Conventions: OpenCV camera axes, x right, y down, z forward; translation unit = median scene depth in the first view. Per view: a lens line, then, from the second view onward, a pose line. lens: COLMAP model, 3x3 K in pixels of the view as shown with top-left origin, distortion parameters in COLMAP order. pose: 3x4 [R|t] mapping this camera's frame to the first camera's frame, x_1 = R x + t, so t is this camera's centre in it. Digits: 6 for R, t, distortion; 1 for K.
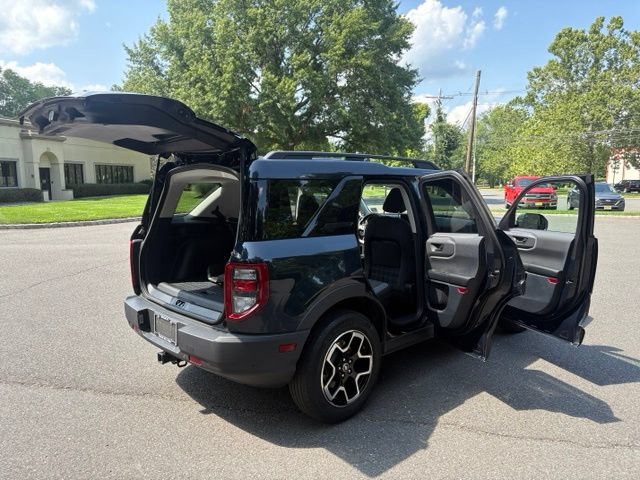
lens RADIAL K [[485.2, 0, 319.3], [0, 485.2, 240.4], [0, 0, 1]] dist [0.031283, -0.025355]
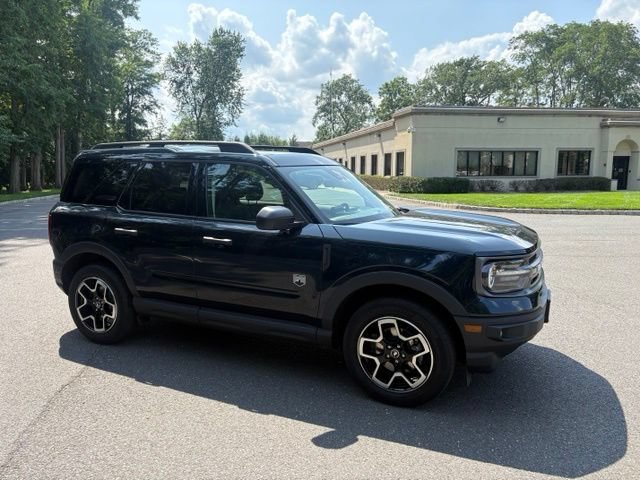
lens RADIAL K [[482.9, 0, 322.6], [0, 482.9, 241.1], [0, 0, 1]] dist [0.048521, -0.047885]
pose [[0.358660, 0.139326, -0.923012, 0.151067], [-0.118313, 0.987609, 0.103103, -0.012365], [0.925940, 0.072225, 0.370700, 0.108304]]
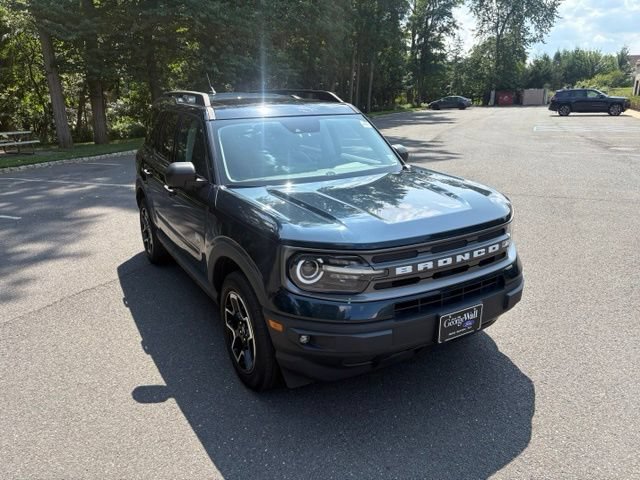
lens RADIAL K [[483.7, 0, 320.0], [0, 483.7, 240.0], [0, 0, 1]] dist [0.043557, -0.046023]
pose [[-0.237588, 0.282521, -0.929373, 0.146016], [-0.107572, 0.943231, 0.314234, -0.028545], [0.965391, 0.174633, -0.193710, 0.190253]]
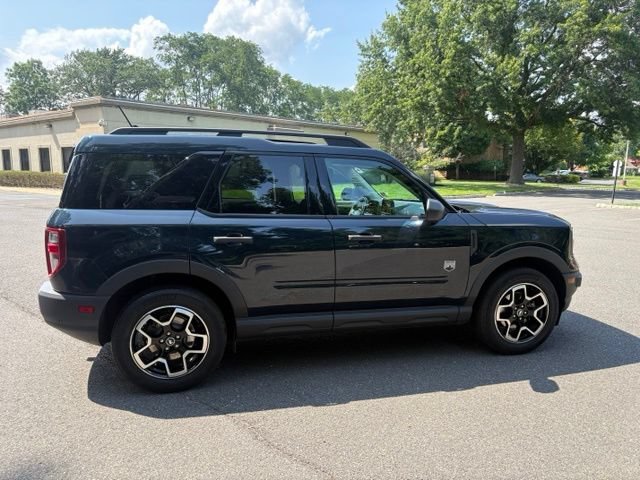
lens RADIAL K [[482.9, 0, 322.6], [0, 482.9, 241.1], [0, 0, 1]] dist [0.048521, -0.047885]
pose [[0.878329, 0.078643, -0.471544, 0.080451], [-0.068265, 0.996901, 0.039105, -0.000707], [0.473158, -0.002157, 0.880975, 0.026794]]
